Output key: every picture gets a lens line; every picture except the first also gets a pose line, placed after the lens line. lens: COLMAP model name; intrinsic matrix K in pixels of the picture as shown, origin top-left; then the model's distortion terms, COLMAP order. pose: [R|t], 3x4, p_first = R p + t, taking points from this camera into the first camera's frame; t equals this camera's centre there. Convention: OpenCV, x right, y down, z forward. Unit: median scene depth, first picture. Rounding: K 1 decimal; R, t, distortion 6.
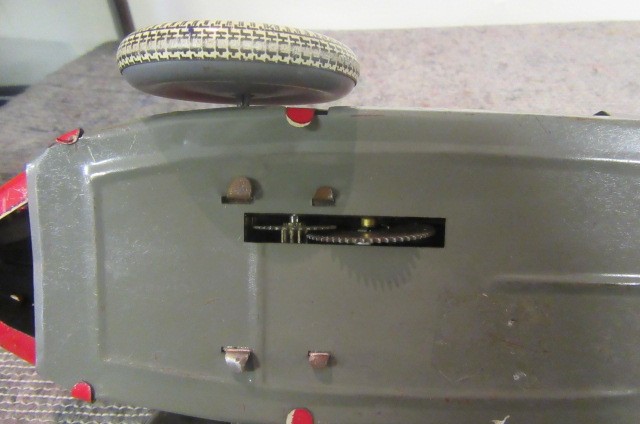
lens RADIAL K [[467.0, 0, 325.0], [0, 467.0, 212.3], [0, 0, 1]] dist [-0.008037, -0.005958]
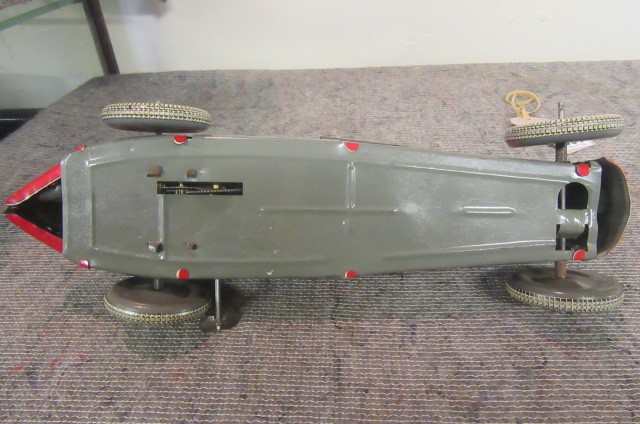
lens RADIAL K [[467.0, 0, 316.6], [0, 467.0, 214.1], [0, 0, 1]] dist [-0.008037, -0.005958]
pose [[0.999907, -0.003431, 0.013179, 0.419797], [0.003832, 0.999526, -0.030550, 0.170435], [-0.013068, 0.030598, 0.999446, -0.934766]]
